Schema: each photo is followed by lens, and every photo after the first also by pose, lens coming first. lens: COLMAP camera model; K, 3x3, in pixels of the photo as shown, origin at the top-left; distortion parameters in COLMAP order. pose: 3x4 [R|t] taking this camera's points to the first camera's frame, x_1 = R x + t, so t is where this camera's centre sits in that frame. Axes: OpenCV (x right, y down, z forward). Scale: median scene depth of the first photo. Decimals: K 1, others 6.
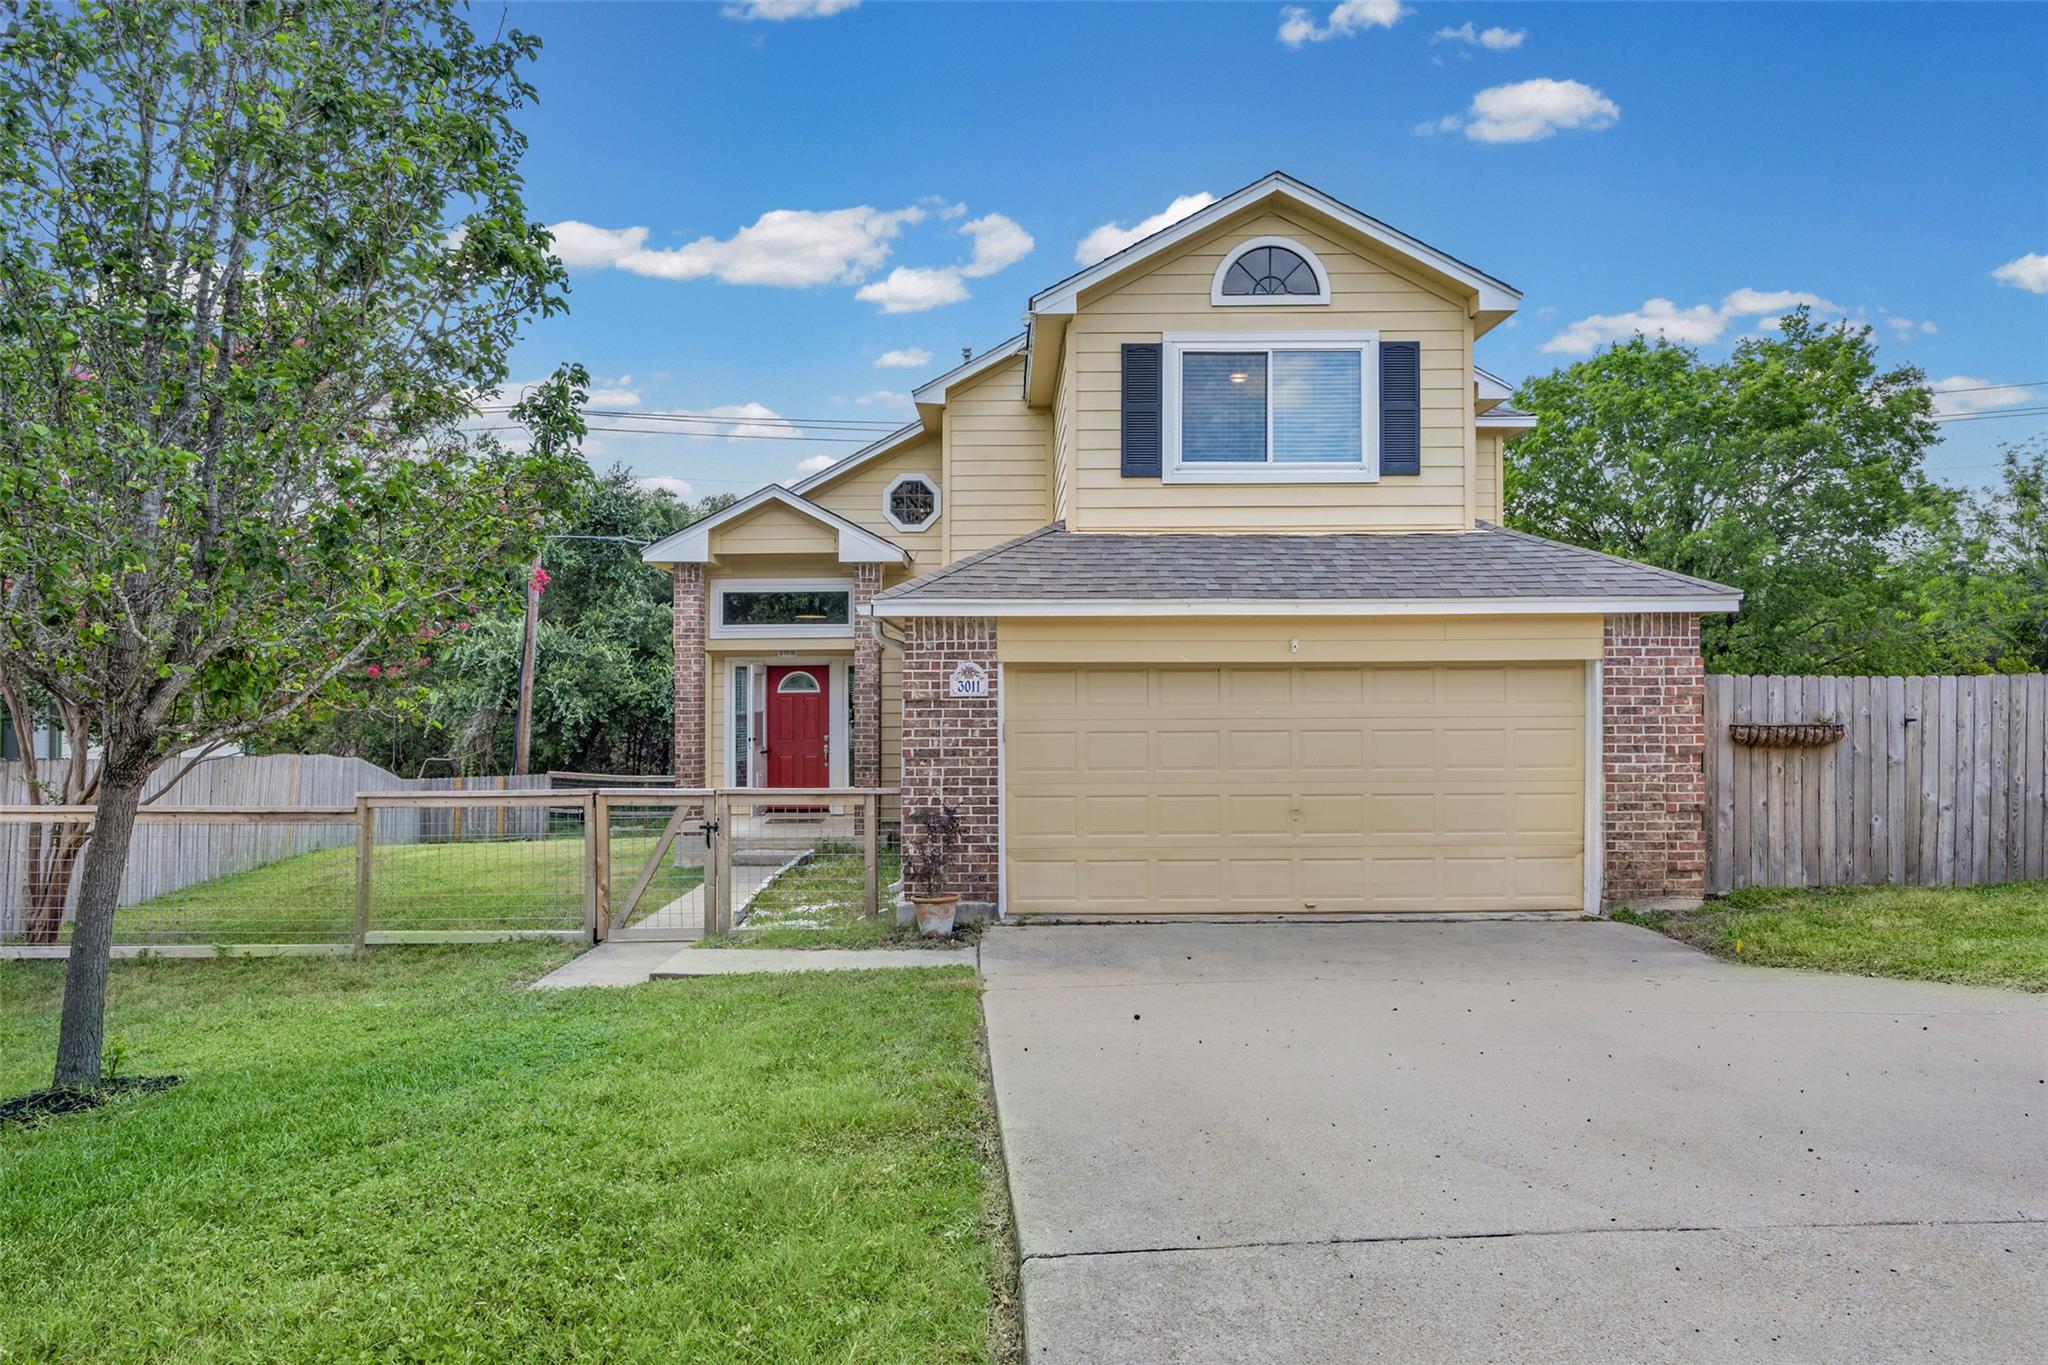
lens RADIAL K [[1268.8, 0, 1019.1], [0, 1268.8, 643.3], [0, 0, 1]] dist [-0.057203, -0.000250]
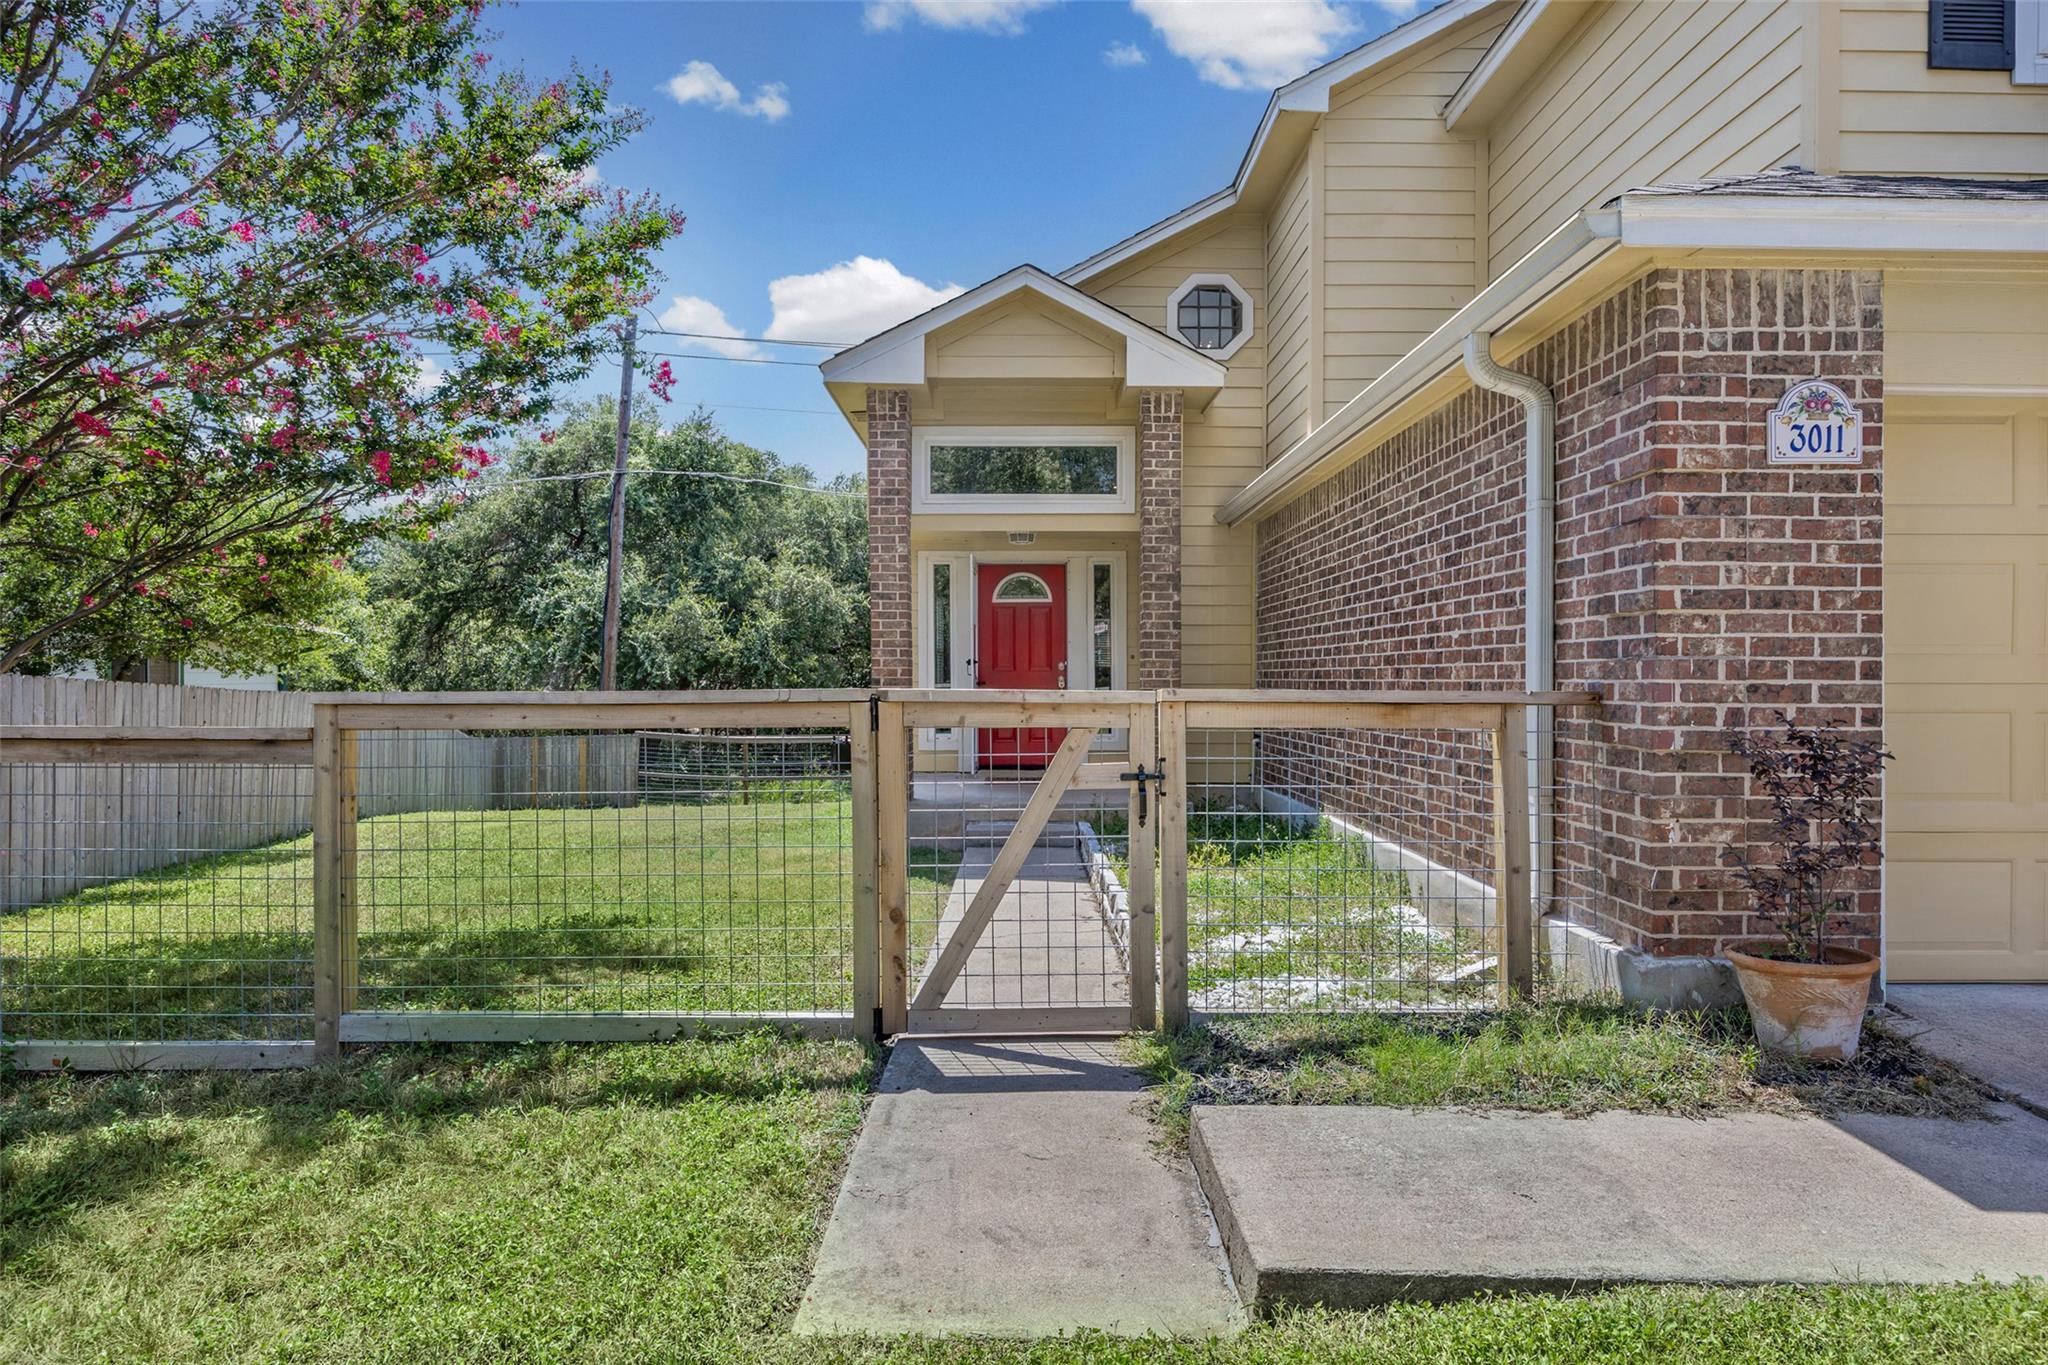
lens RADIAL K [[1116.5, 0, 1031.9], [0, 1116.5, 692.8], [0, 0, 1]] dist [0.004805, -0.001086]
pose [[0.999936, 0.011092, 0.002385, -0.200592], [-0.011198, 0.998661, 0.050500, 0.068764], [-0.001822, -0.050523, 0.998721, 0.433673]]
